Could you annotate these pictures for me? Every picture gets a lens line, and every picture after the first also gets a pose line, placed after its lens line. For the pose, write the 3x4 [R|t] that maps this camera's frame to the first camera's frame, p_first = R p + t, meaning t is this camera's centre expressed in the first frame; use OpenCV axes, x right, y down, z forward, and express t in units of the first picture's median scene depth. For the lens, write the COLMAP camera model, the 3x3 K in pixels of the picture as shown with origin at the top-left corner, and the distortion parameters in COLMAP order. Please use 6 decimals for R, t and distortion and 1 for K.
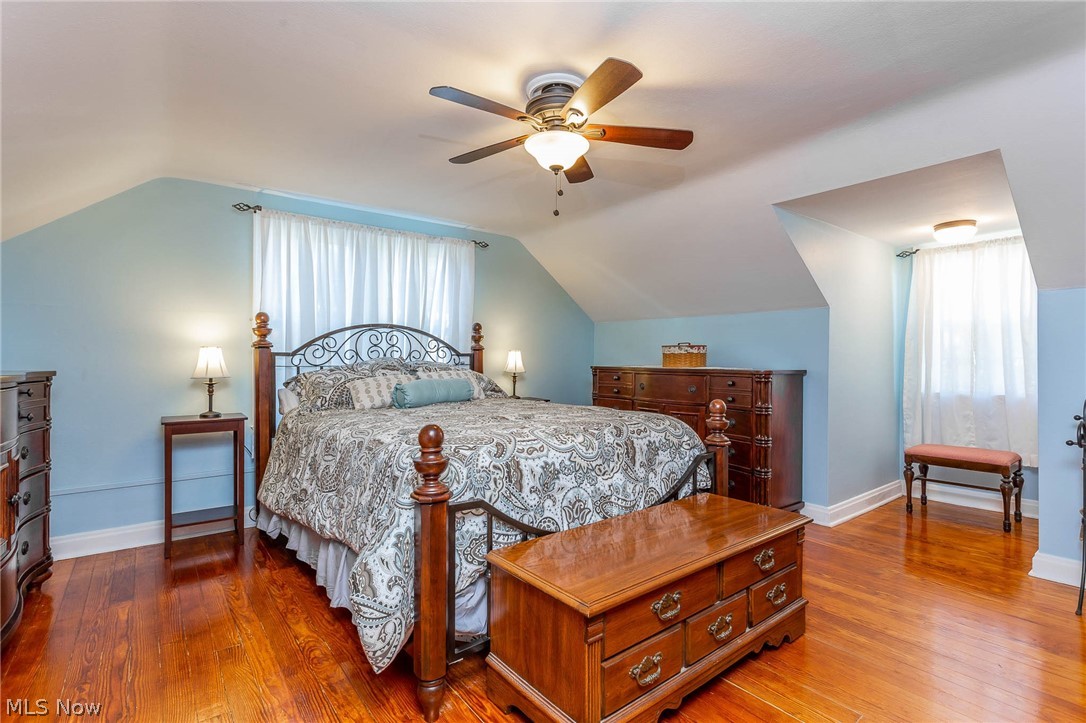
lens RADIAL K [[509.5, 0, 554.5], [0, 509.5, 367.3], [0, 0, 1]] dist [-0.002135, 0.000929]
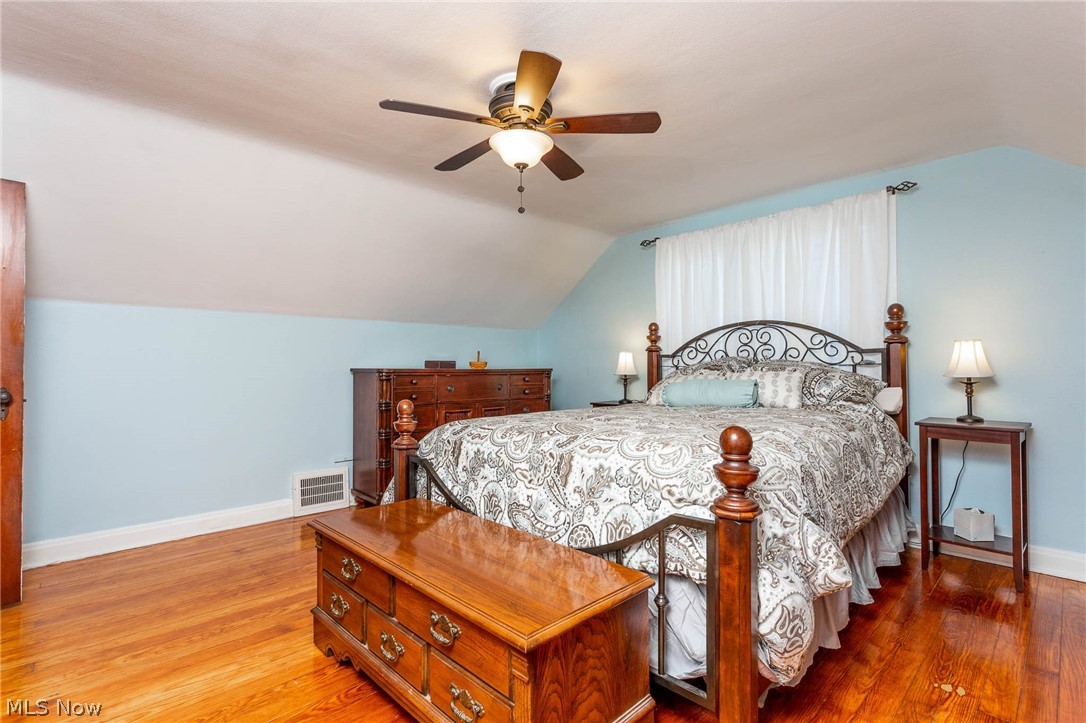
lens RADIAL K [[509.5, 0, 554.2], [0, 509.5, 357.9], [0, 0, 1]] dist [-0.002135, 0.000929]
pose [[0.111487, -0.016685, -0.993626, 0.631706], [-0.005082, 0.999836, -0.017360, 0.001437], [0.993753, 0.006985, 0.111384, 0.584544]]
